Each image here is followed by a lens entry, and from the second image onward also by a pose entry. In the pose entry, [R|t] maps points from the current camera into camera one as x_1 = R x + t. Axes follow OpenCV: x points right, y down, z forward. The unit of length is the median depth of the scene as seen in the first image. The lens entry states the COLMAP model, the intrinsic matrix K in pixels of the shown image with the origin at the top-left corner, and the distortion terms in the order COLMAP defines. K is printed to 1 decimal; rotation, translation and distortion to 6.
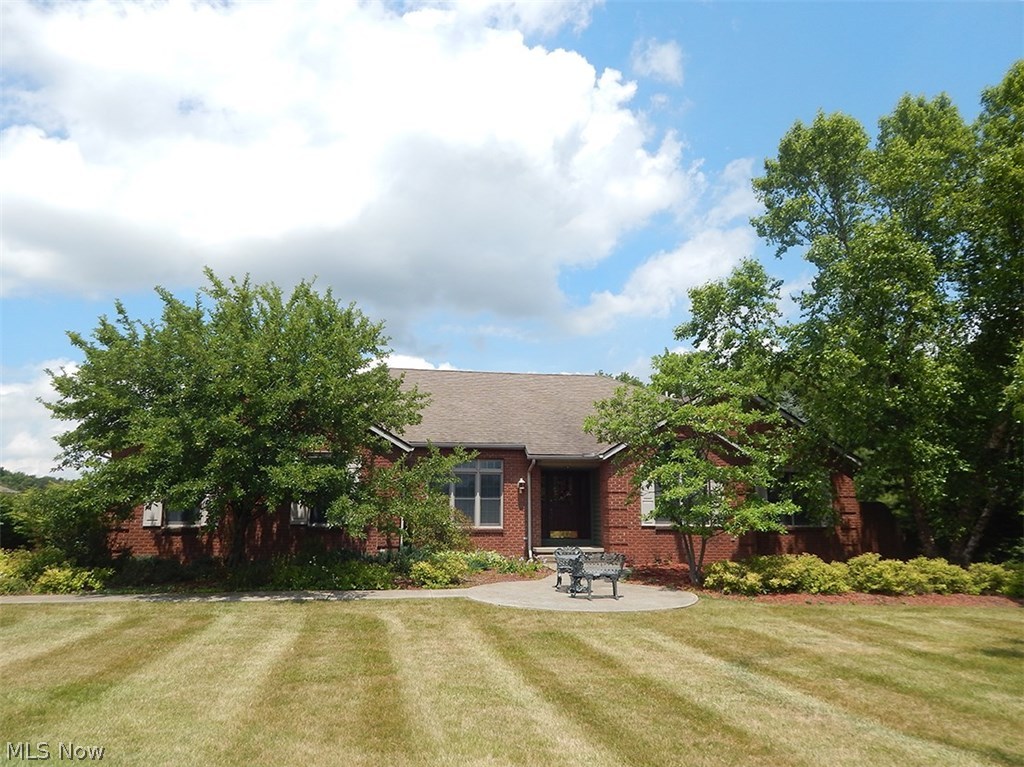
lens RADIAL K [[695.9, 0, 512.0], [0, 695.9, 383.5], [0, 0, 1]] dist [0.003541, -0.002900]
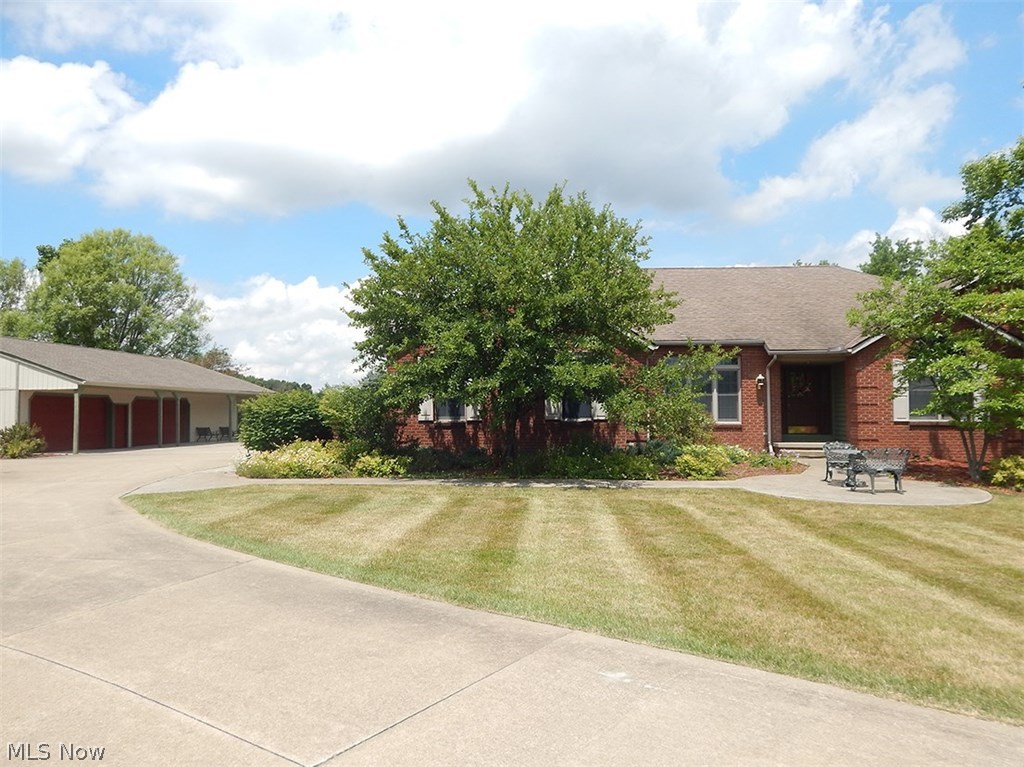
lens RADIAL K [[688.1, 0, 512.0], [0, 688.1, 383.5], [0, 0, 1]] dist [-0.001675, -0.003163]
pose [[0.975050, -0.010367, -0.221743, -0.138043], [0.042465, 0.989172, 0.140484, -0.004475], [0.217885, -0.146395, 0.964932, -0.031522]]
